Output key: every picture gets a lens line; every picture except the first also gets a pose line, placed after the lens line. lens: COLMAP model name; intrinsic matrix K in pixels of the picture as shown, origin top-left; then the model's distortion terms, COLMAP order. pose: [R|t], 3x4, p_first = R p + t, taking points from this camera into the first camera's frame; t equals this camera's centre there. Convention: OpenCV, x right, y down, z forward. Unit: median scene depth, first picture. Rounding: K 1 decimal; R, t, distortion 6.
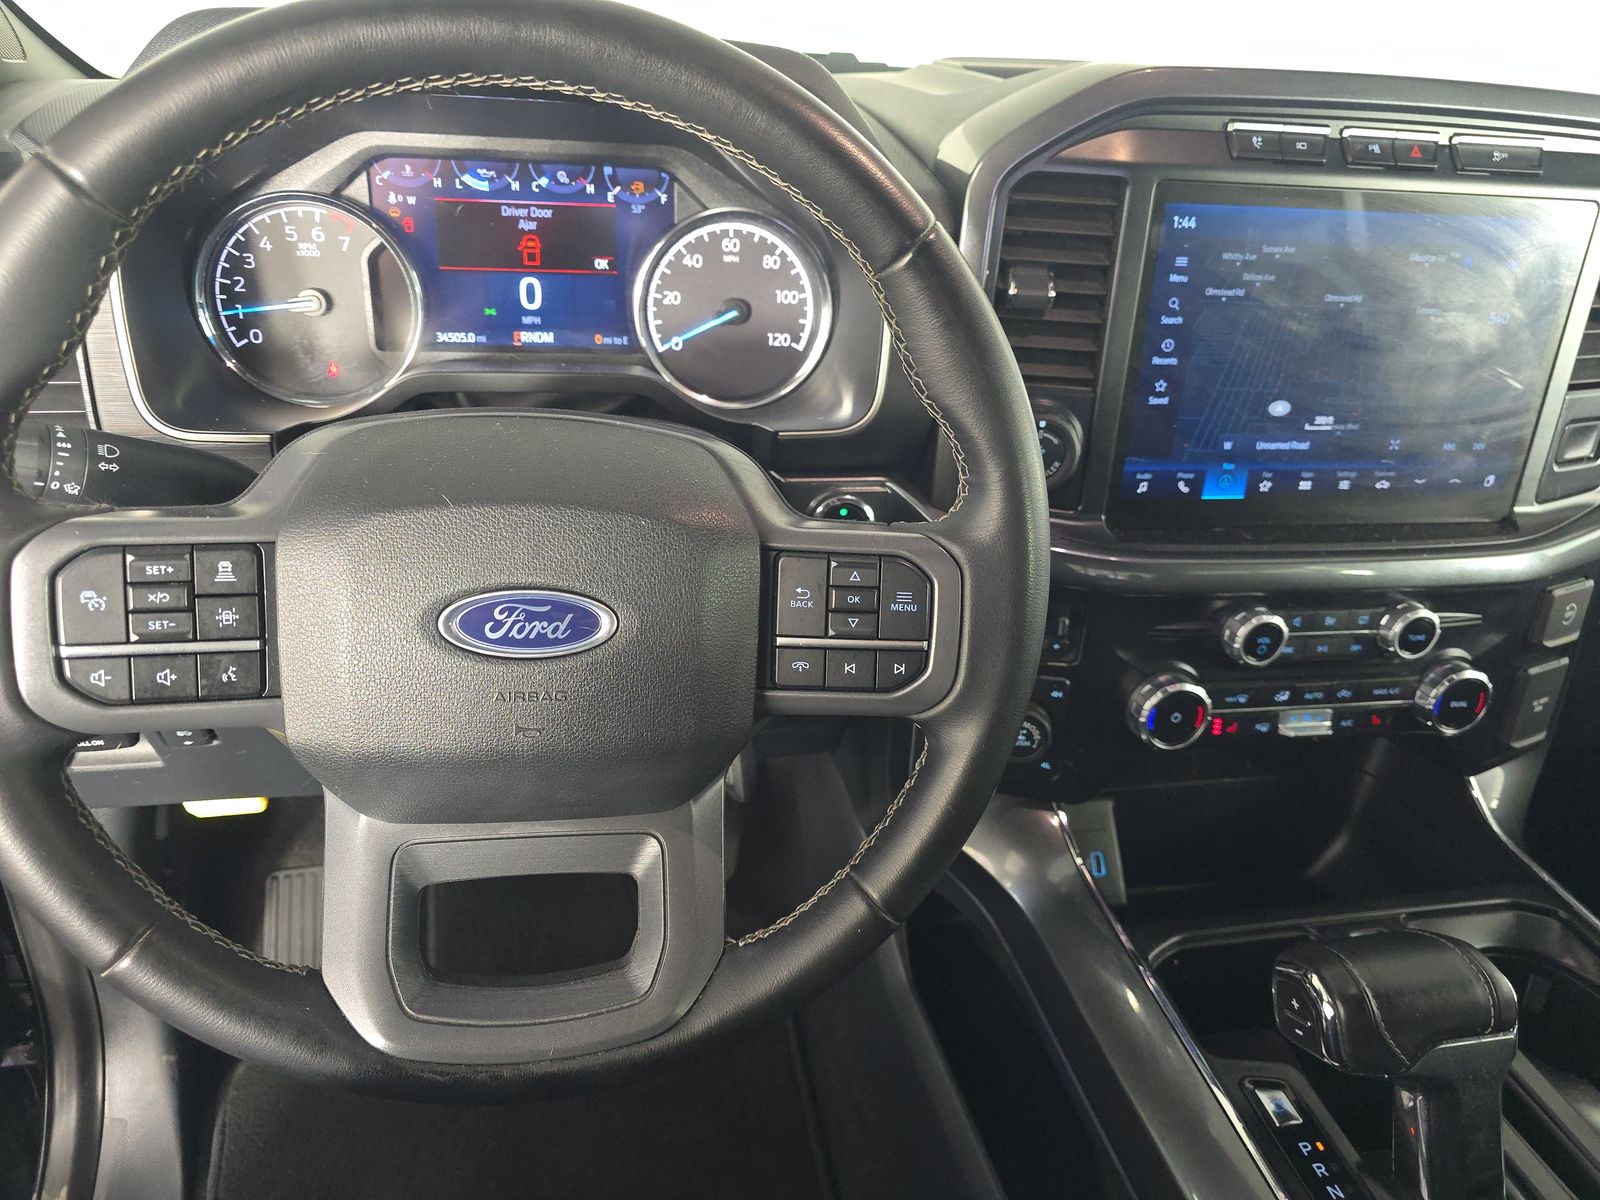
lens RADIAL K [[1081.7, 0, 777.9], [0, 1081.7, 595.2], [0, 0, 1]] dist [0.036828, -0.038873]
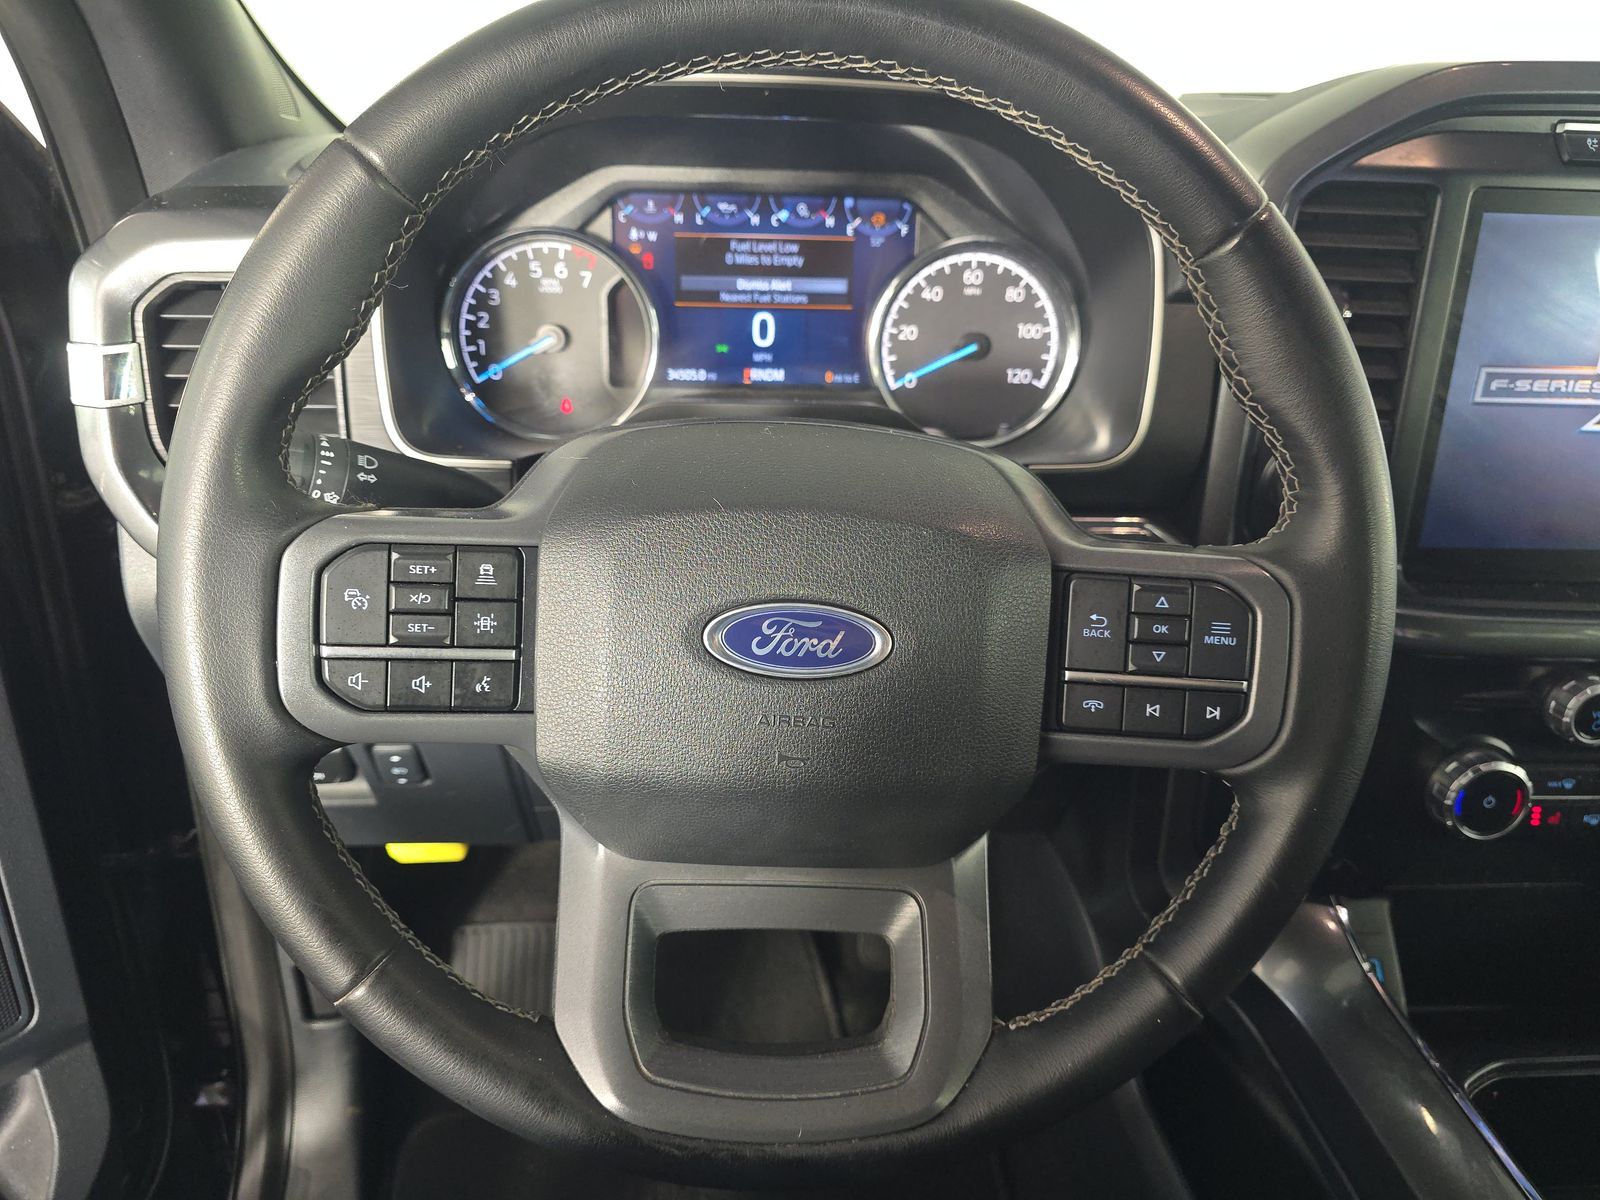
lens RADIAL K [[1081.7, 0, 786.7], [0, 1081.7, 596.5], [0, 0, 1]] dist [0.036828, -0.038873]
pose [[0.990638, 0.023076, -0.134554, -0.077030], [-0.033718, 0.996434, -0.077351, 0.038851], [0.132289, 0.081163, 0.987883, 0.066372]]
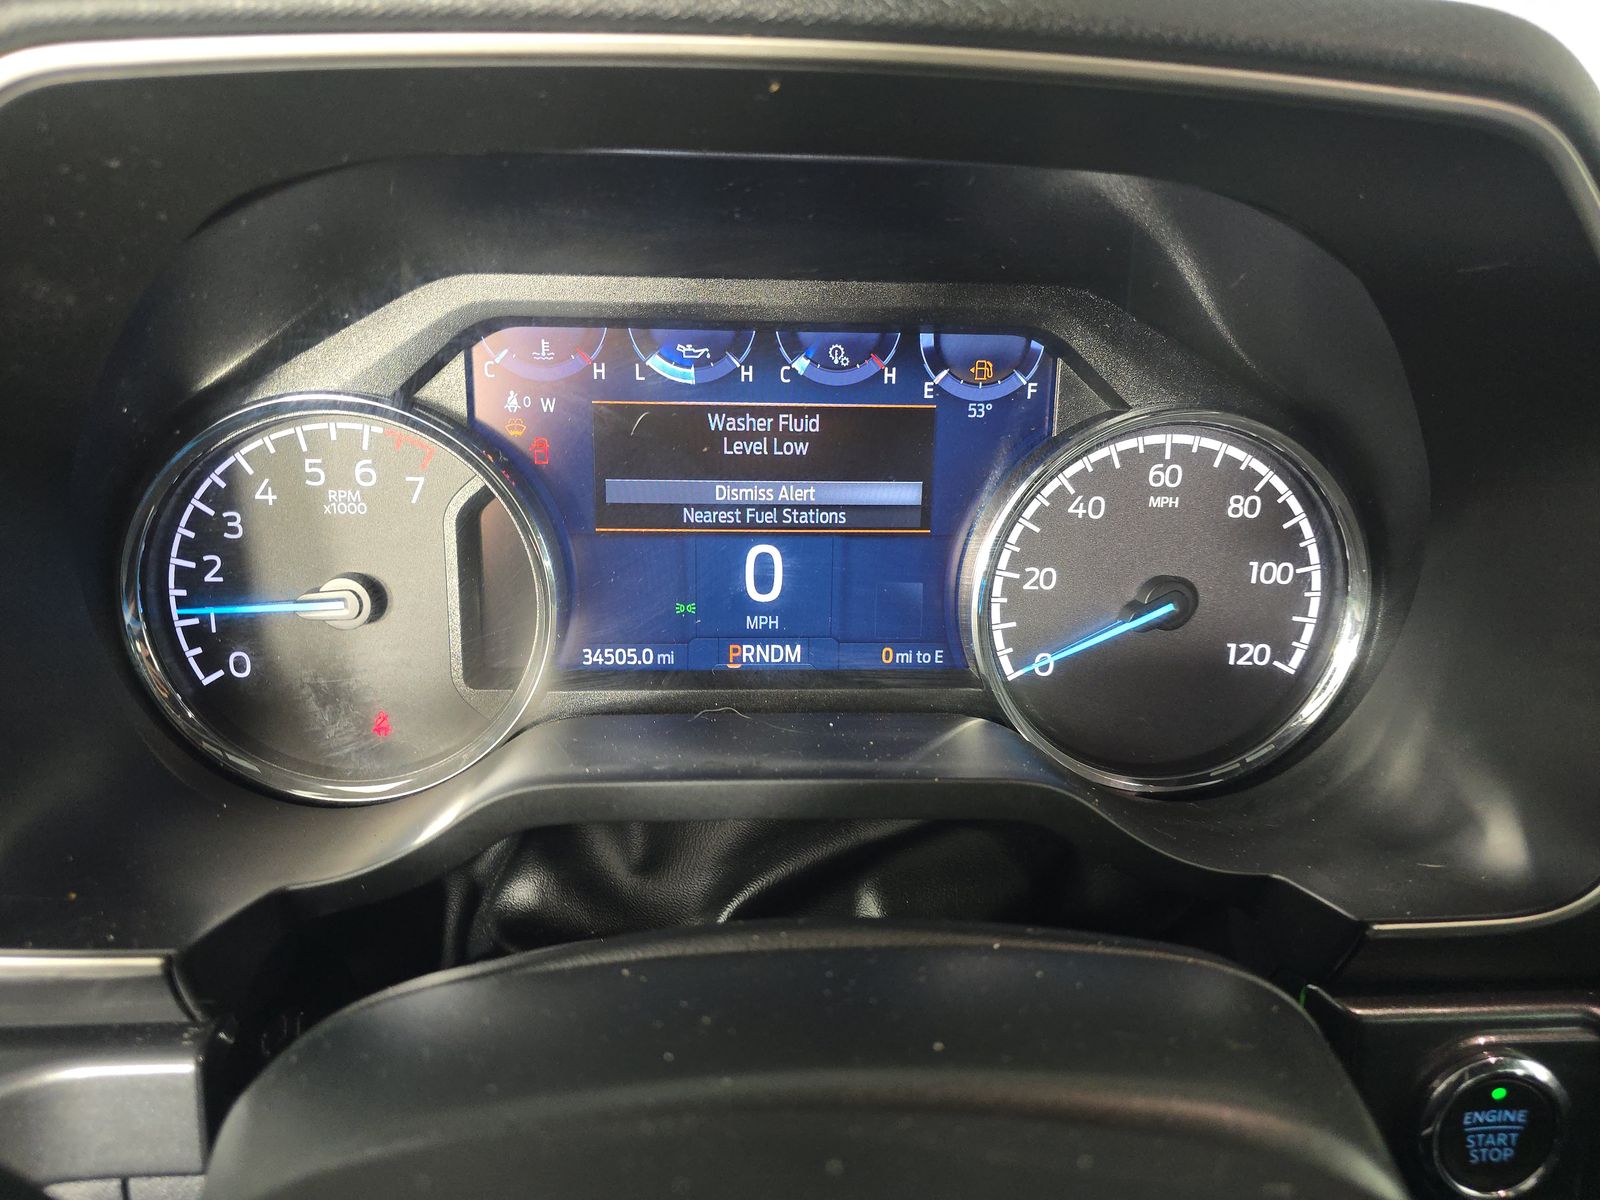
lens RADIAL K [[1081.7, 0, 792.4], [0, 1081.7, 598.2], [0, 0, 1]] dist [0.036828, -0.038873]
pose [[0.992466, -0.001498, -0.122509, -0.165528], [-0.020826, 0.983311, -0.180736, -0.190046], [0.120735, 0.181925, 0.975872, 0.551006]]
